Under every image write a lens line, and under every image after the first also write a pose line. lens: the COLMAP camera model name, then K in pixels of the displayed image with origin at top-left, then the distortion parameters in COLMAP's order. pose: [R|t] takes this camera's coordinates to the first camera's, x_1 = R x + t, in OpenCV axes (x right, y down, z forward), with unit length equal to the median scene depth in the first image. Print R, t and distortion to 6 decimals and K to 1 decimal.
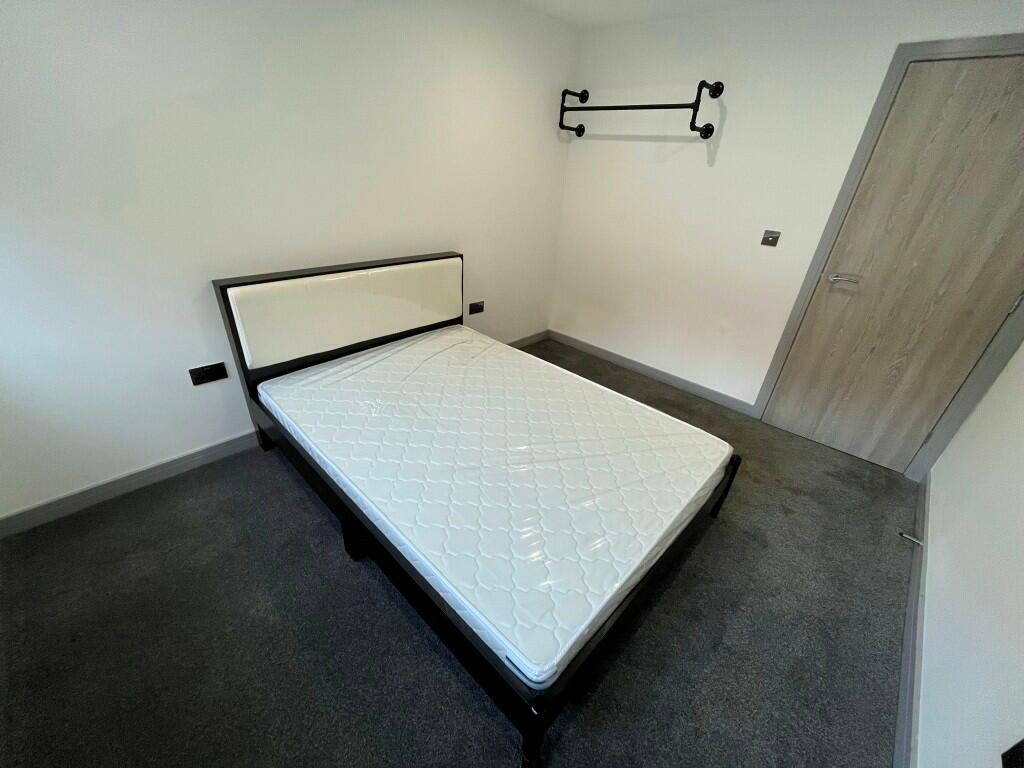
lens RADIAL K [[412.5, 0, 509.7], [0, 412.5, 384.8], [0, 0, 1]] dist [-0.000743, 0.000028]
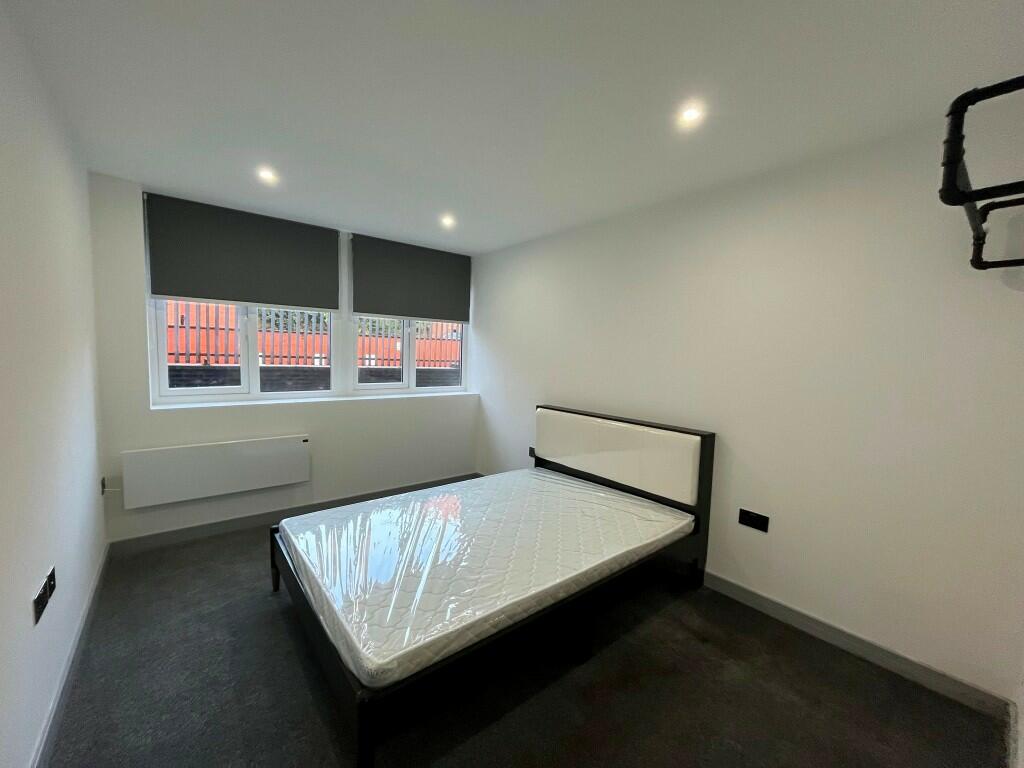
lens RADIAL K [[412.5, 0, 509.7], [0, 412.5, 384.8], [0, 0, 1]] dist [-0.000743, 0.000028]
pose [[-0.125446, 0.019009, -0.991918, 0.879320], [-0.499697, 0.862523, 0.079725, -0.305645], [0.857068, 0.505660, -0.098701, 0.765408]]
